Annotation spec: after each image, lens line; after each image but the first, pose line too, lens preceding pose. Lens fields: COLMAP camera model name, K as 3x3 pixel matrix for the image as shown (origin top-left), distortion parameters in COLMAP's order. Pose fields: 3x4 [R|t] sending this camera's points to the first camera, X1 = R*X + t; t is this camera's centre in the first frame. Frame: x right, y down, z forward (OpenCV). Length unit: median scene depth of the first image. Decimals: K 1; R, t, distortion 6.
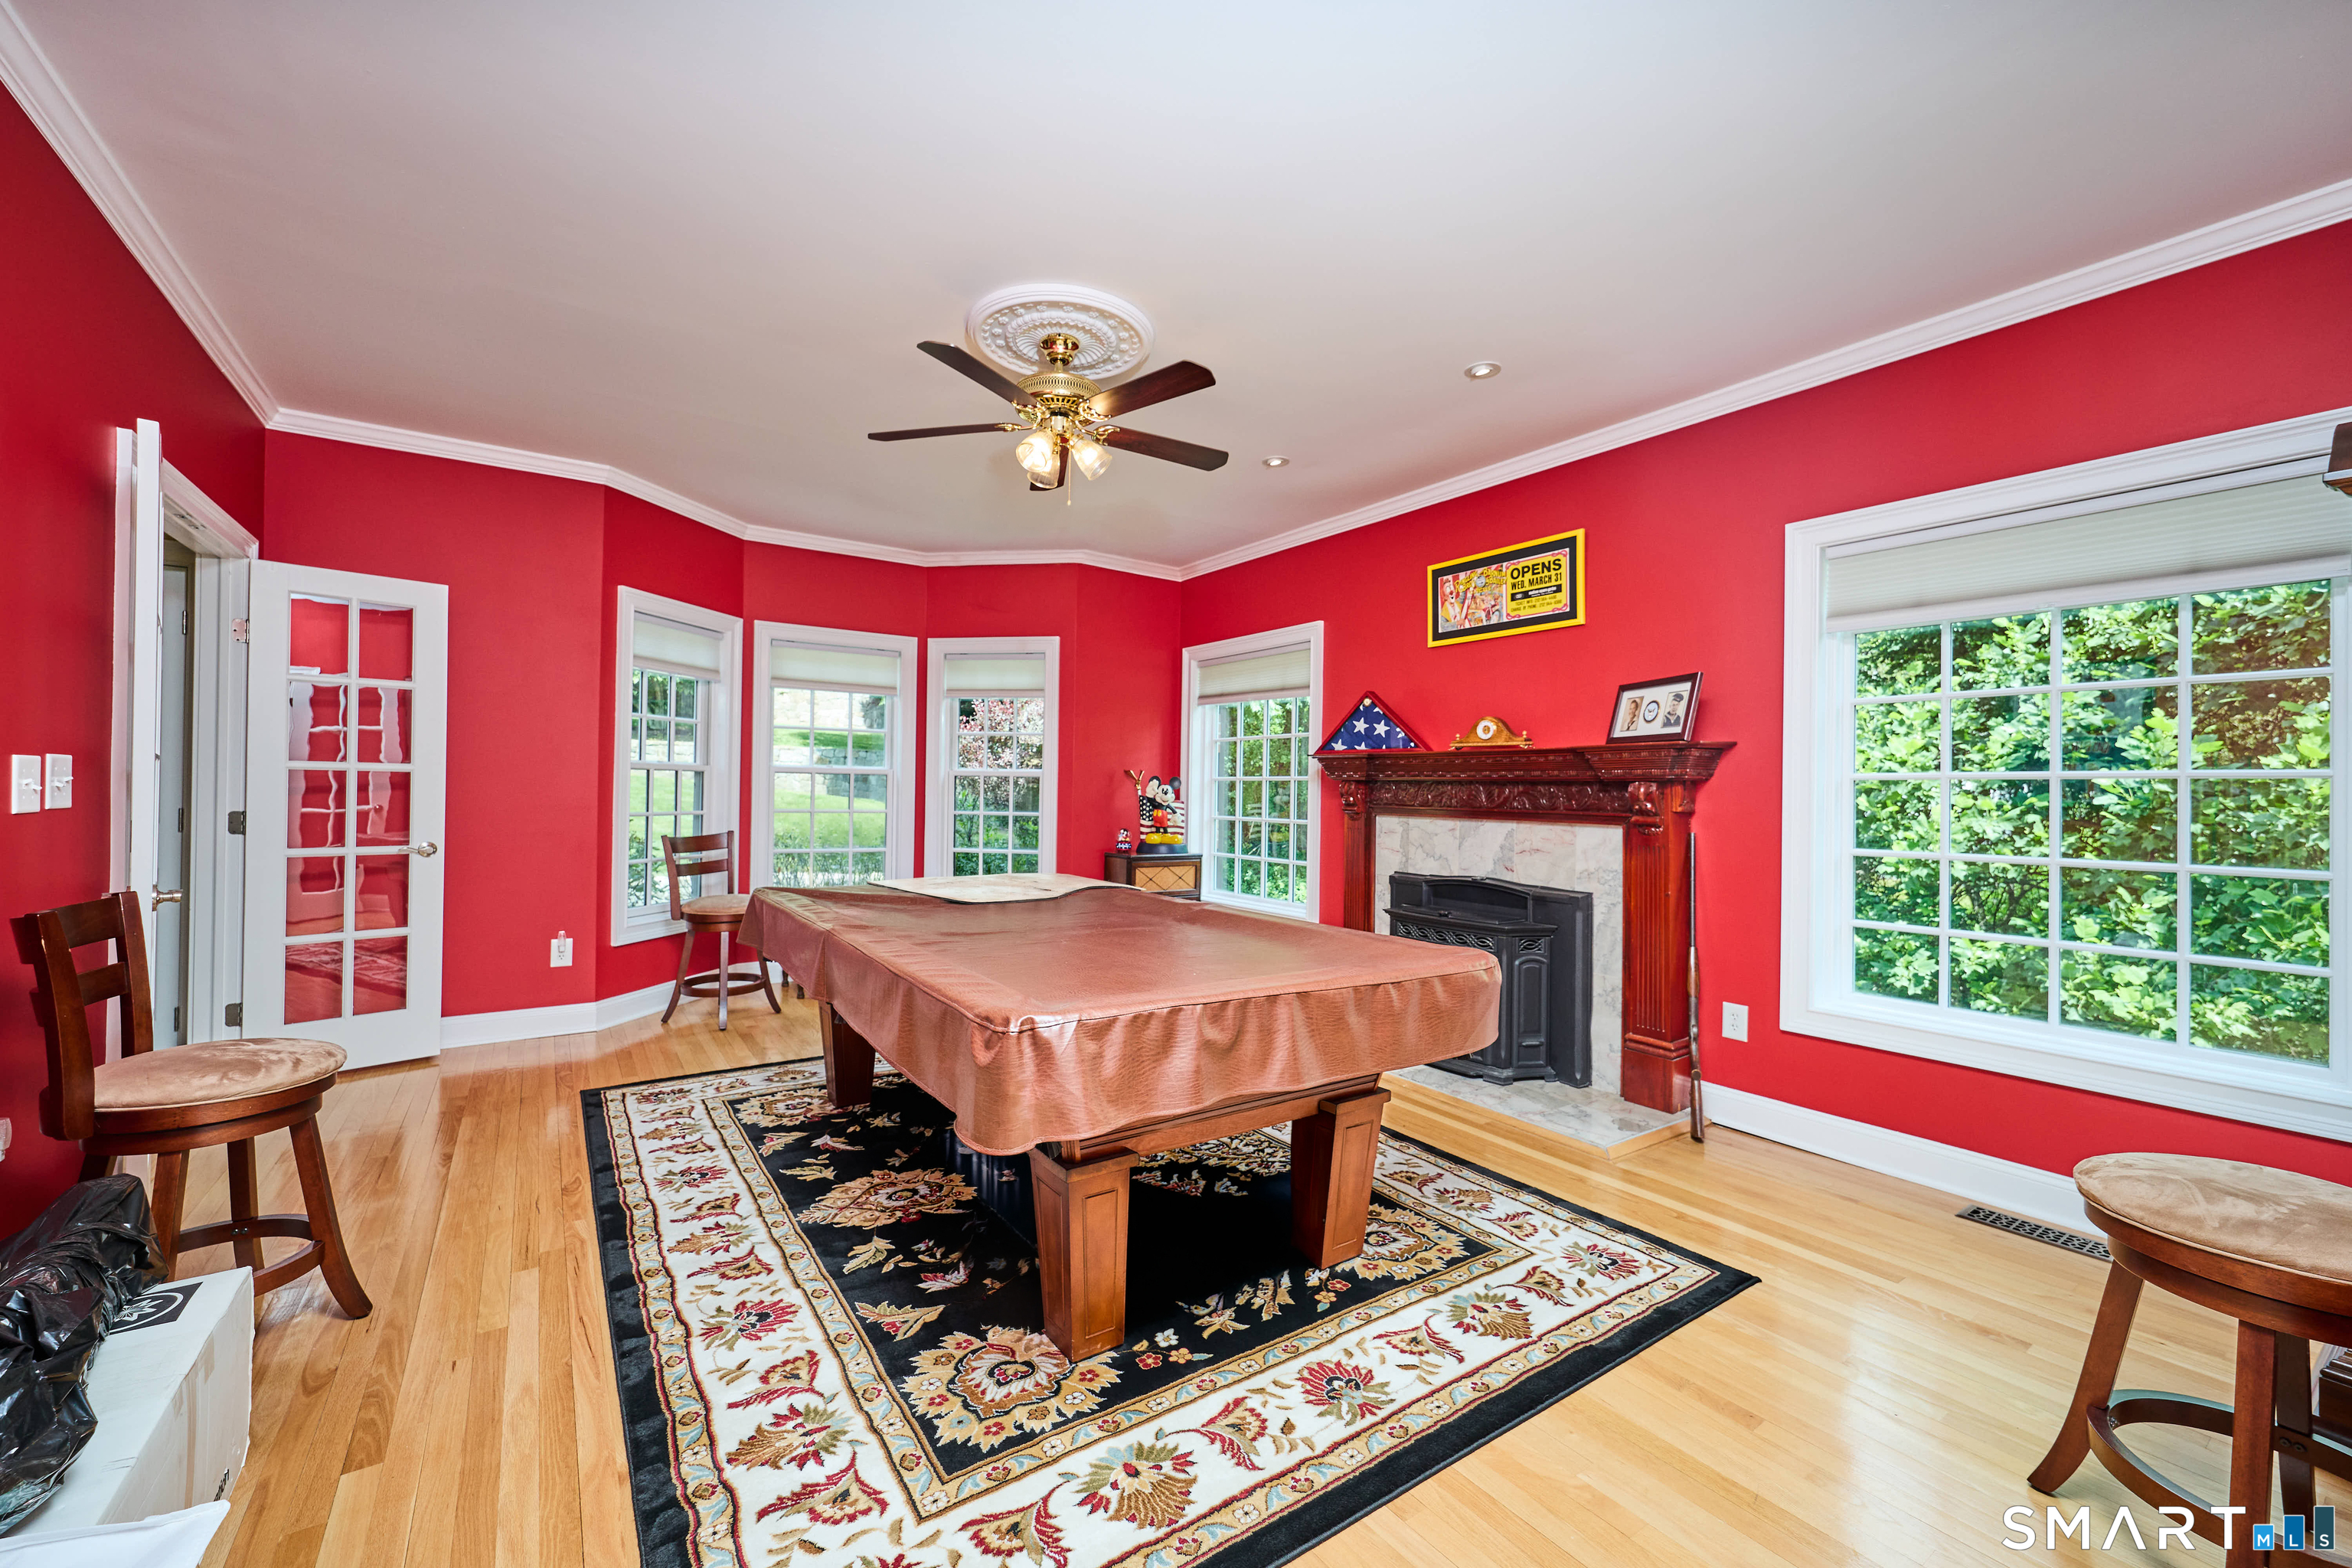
lens RADIAL K [[932.4, 0, 1177.6], [0, 932.4, 784.6], [0, 0, 1]] dist [0.000065, -0.000419]
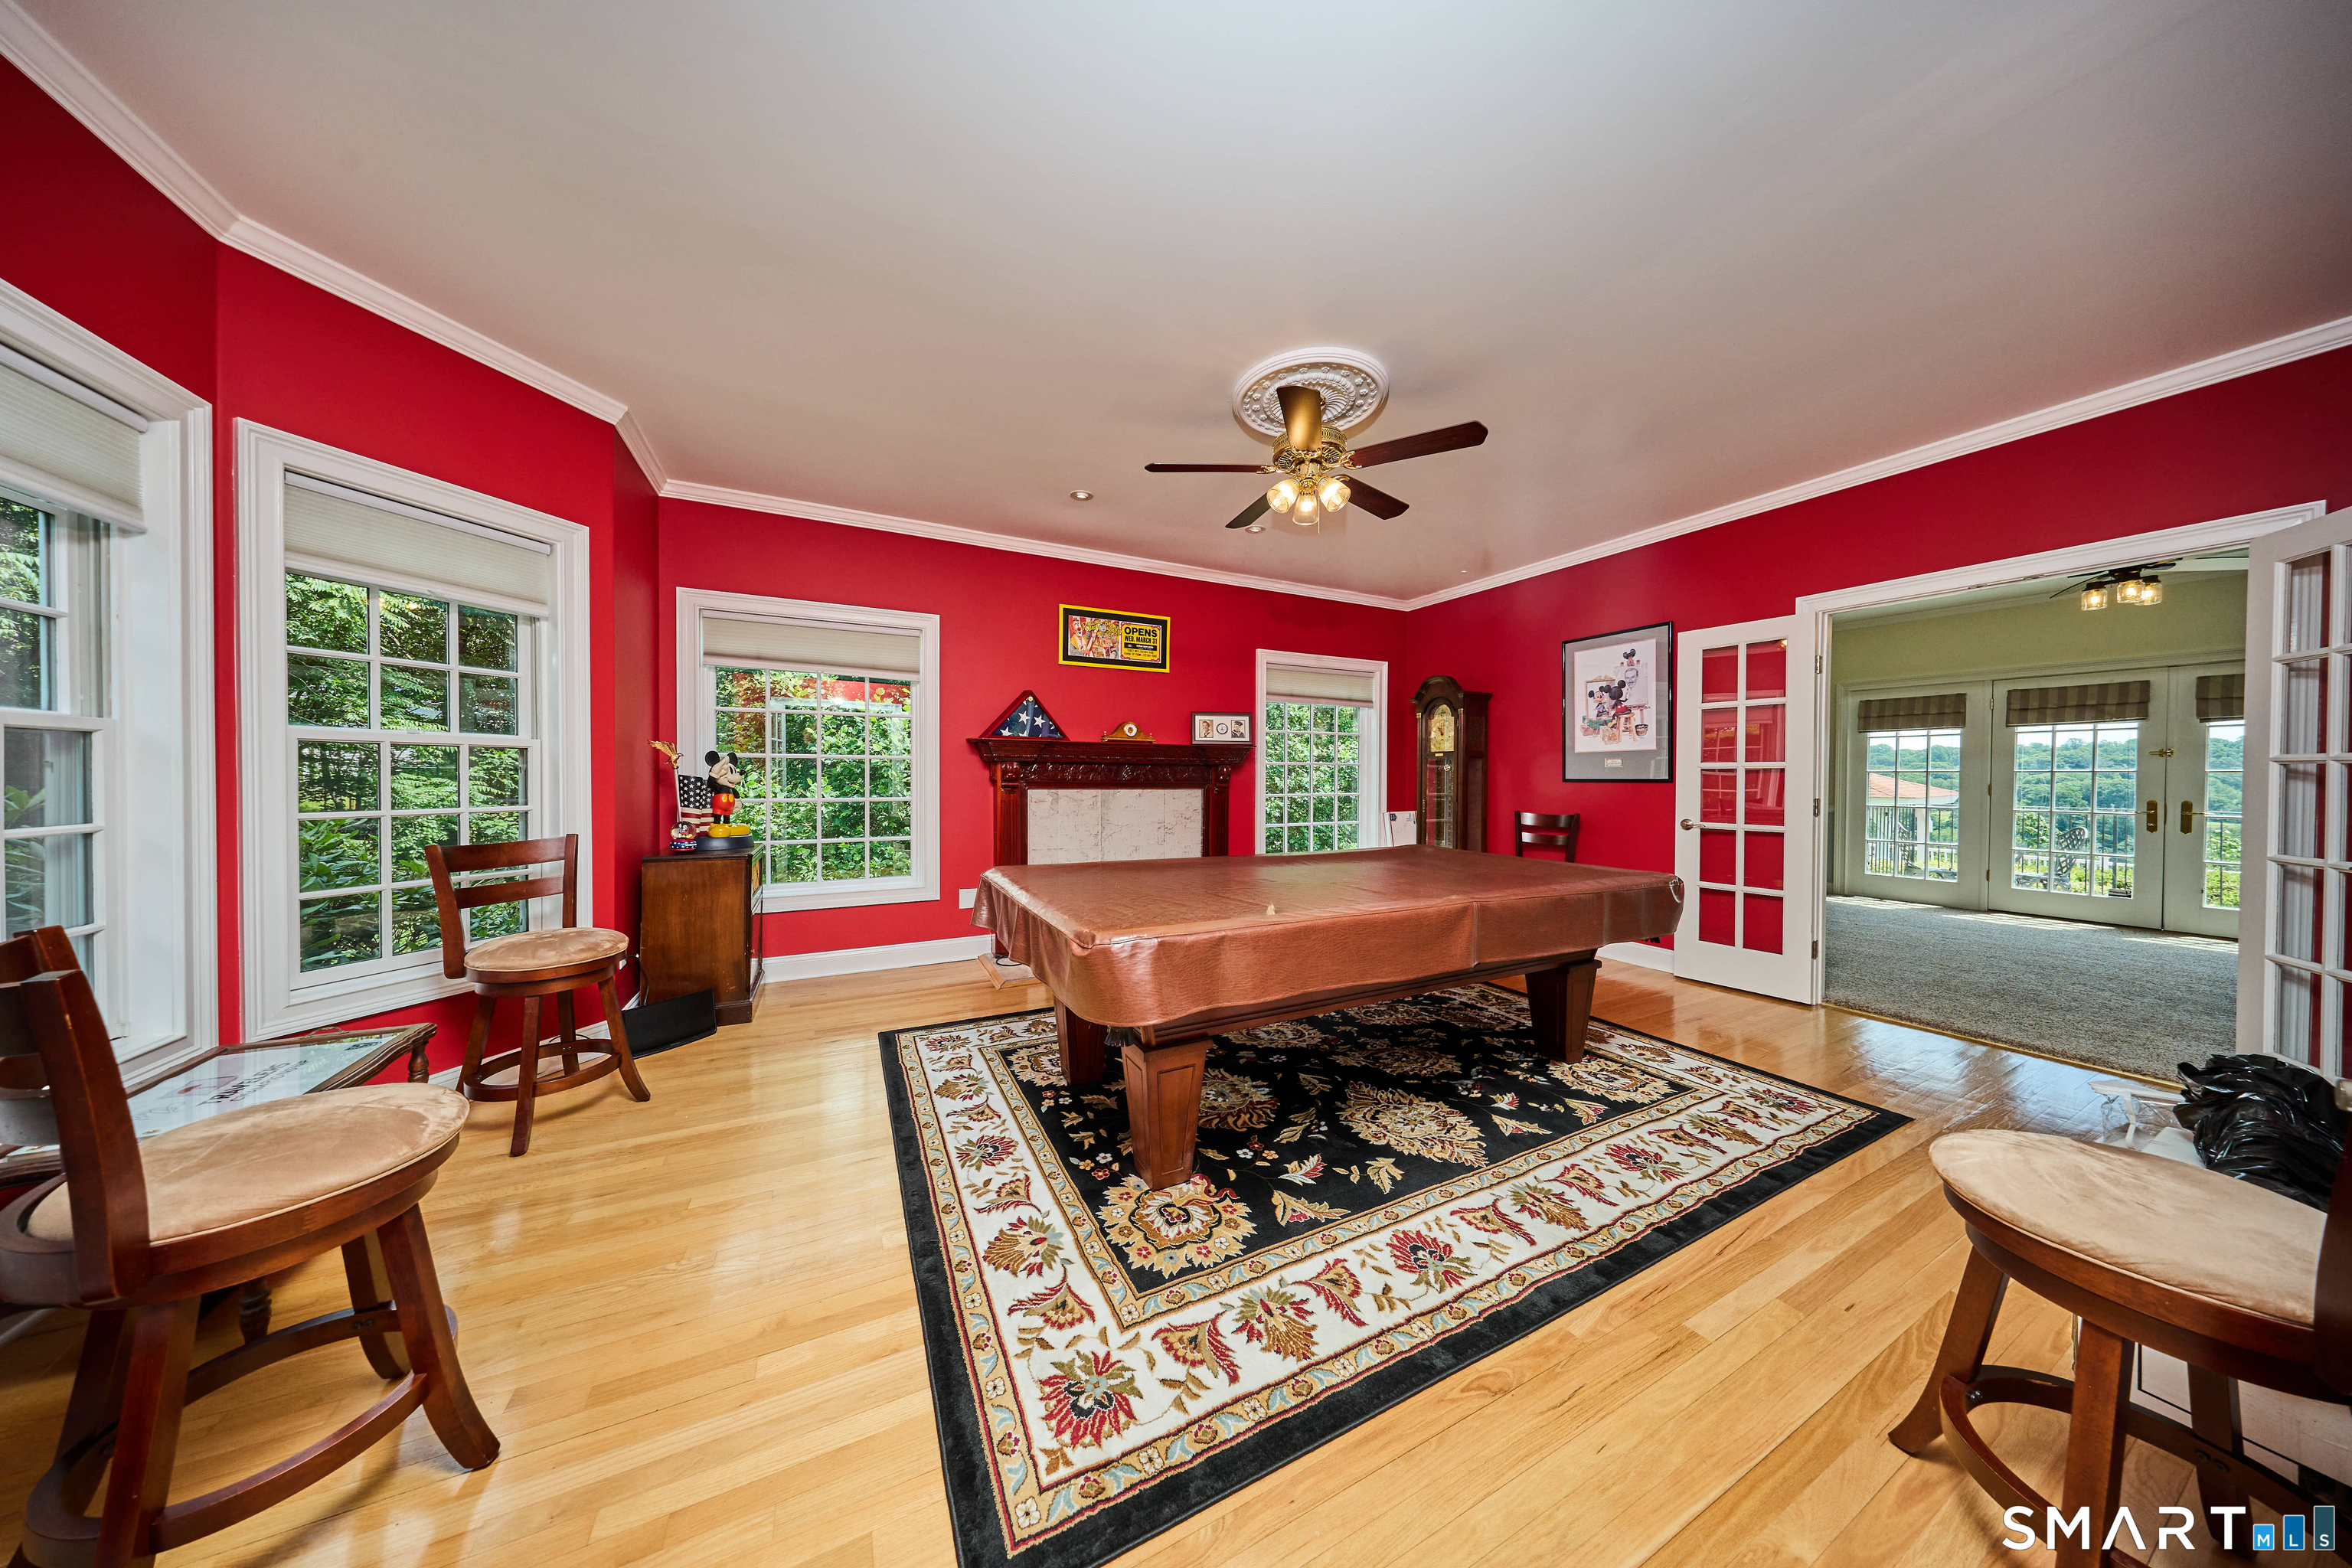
lens RADIAL K [[672.1, 0, 1170.9], [0, 672.1, 782.9], [0, 0, 1]] dist [-0.001604, -0.000008]
pose [[0.140524, -0.026924, 0.989711, -0.989316], [-0.008574, 0.999560, 0.028409, -0.004634], [-0.990040, -0.012478, 0.140231, 1.011381]]
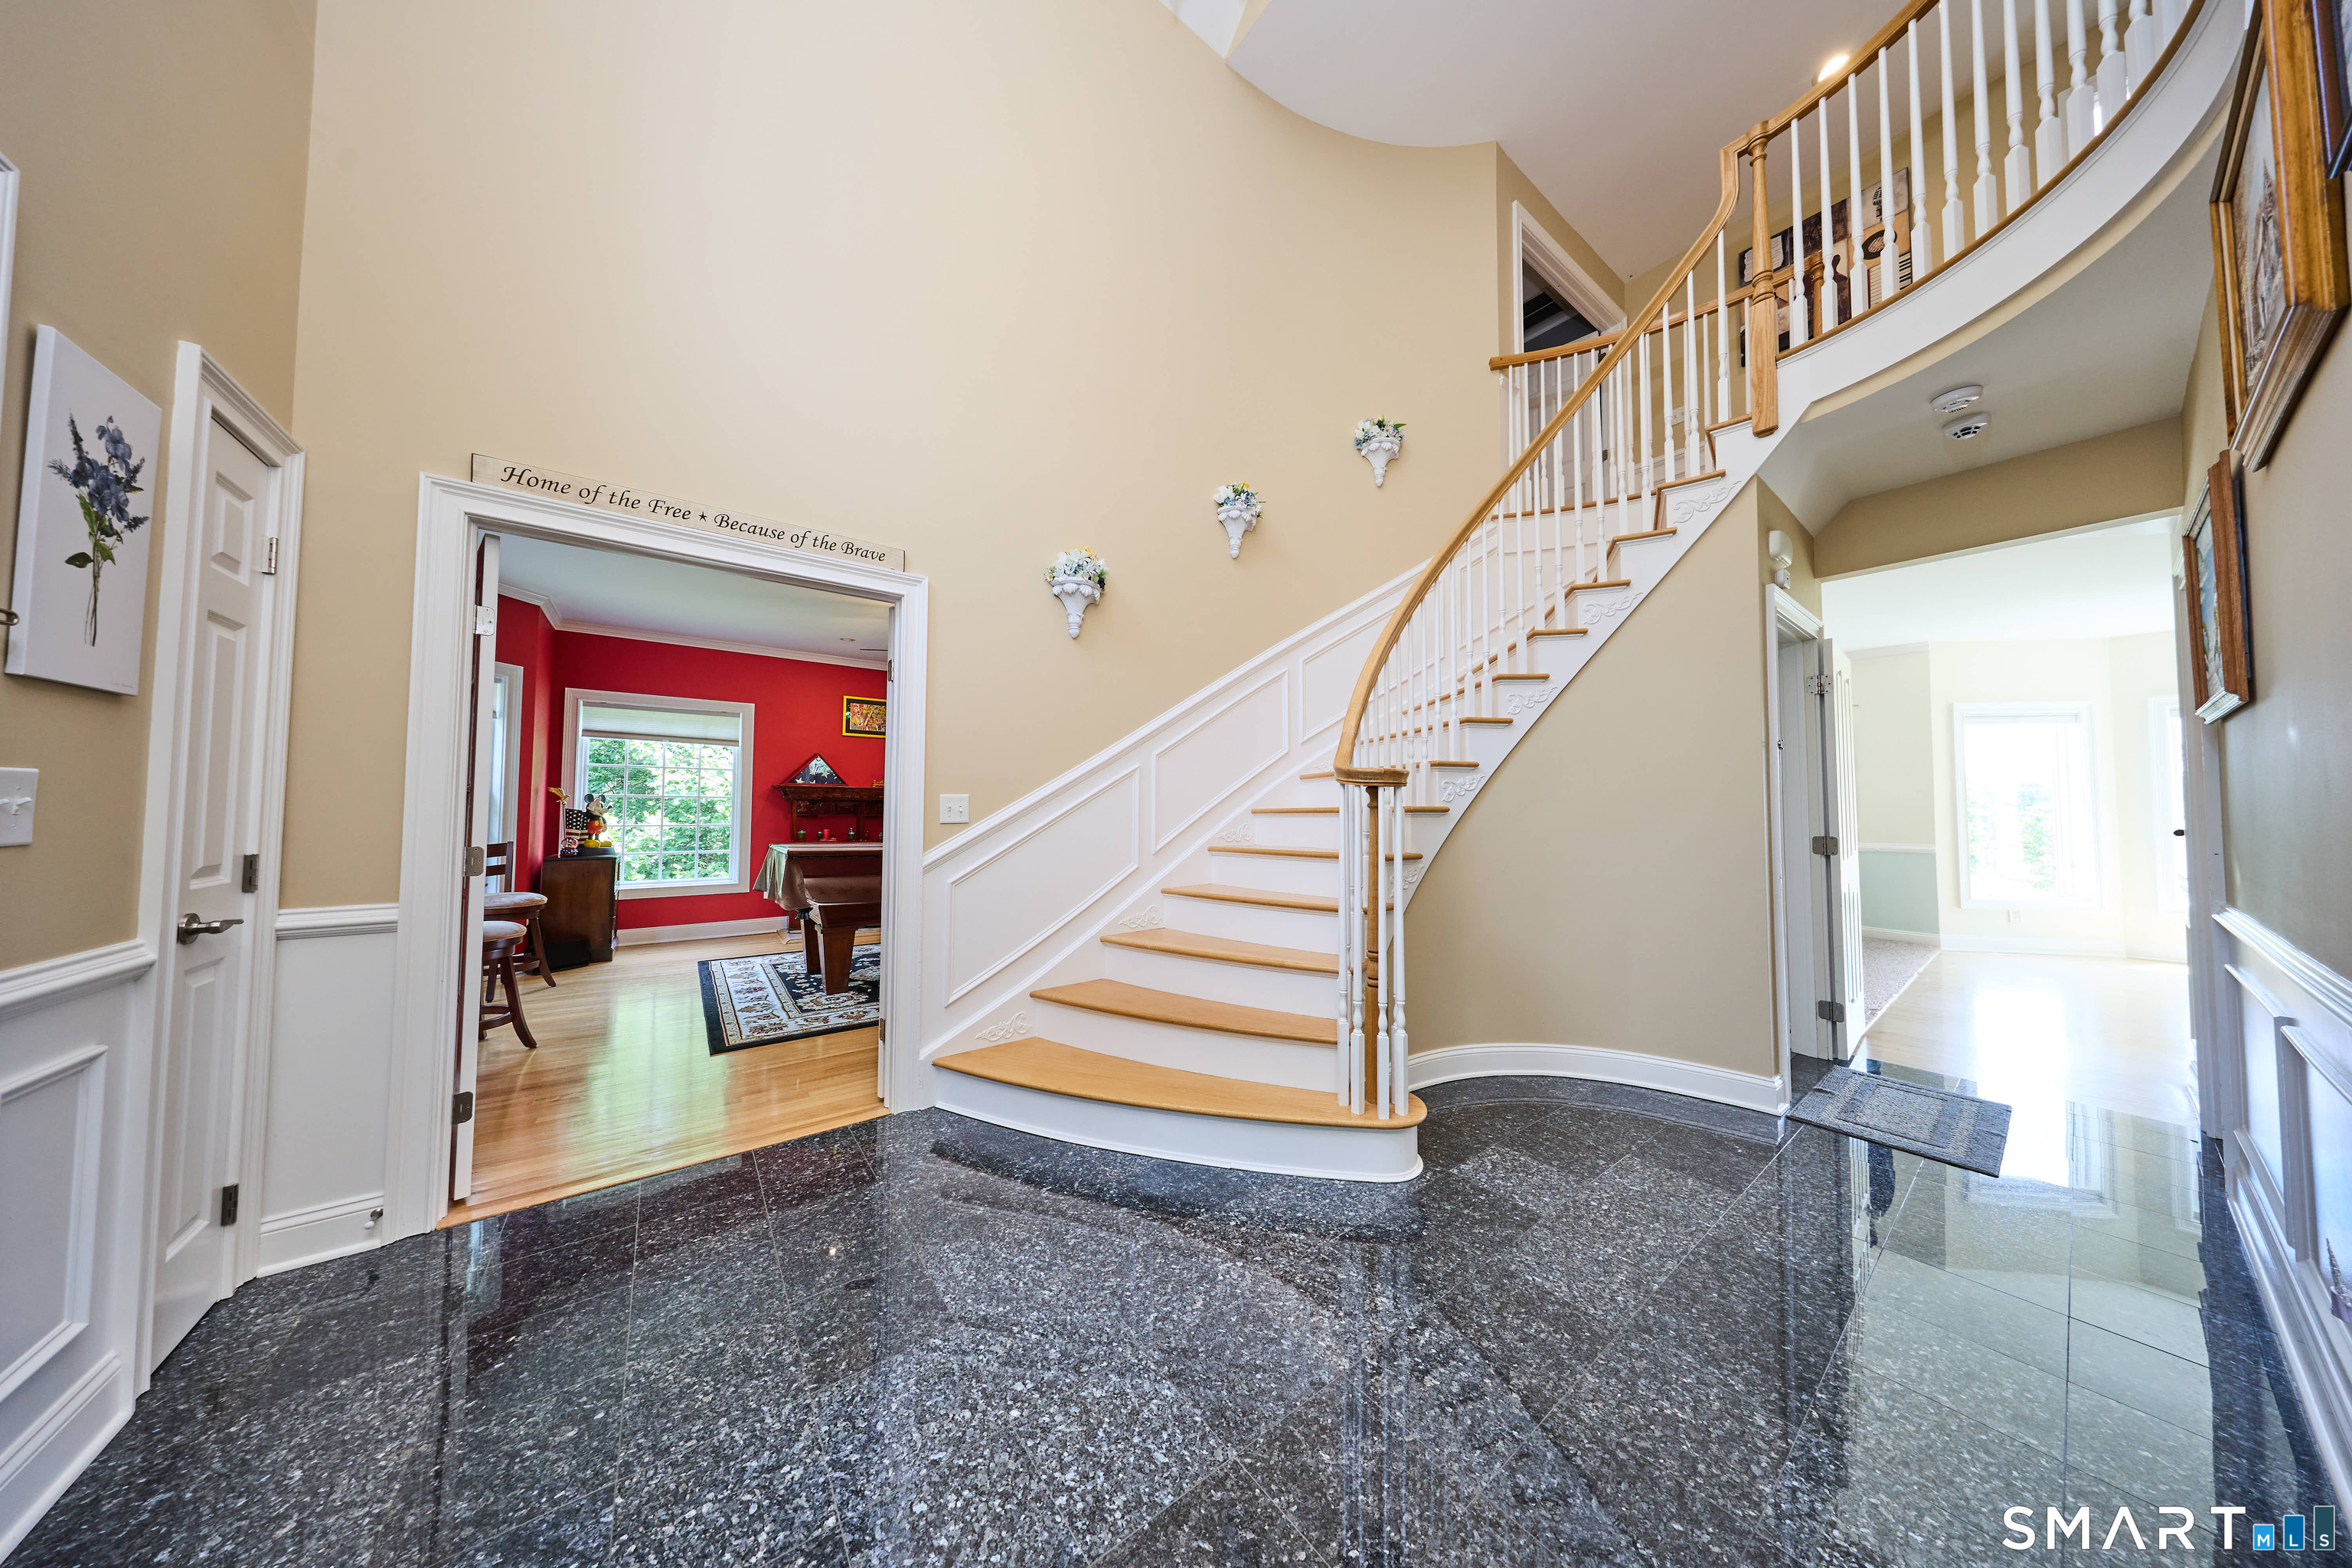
lens RADIAL K [[672.1, 0, 1173.6], [0, 672.1, 775.6], [0, 0, 1]] dist [-0.001604, -0.000008]
pose [[-0.039394, 0.029371, 0.998792, -1.790057], [-0.012727, 0.999472, -0.029893, -0.032289], [-0.999143, -0.013890, -0.039000, 0.473286]]
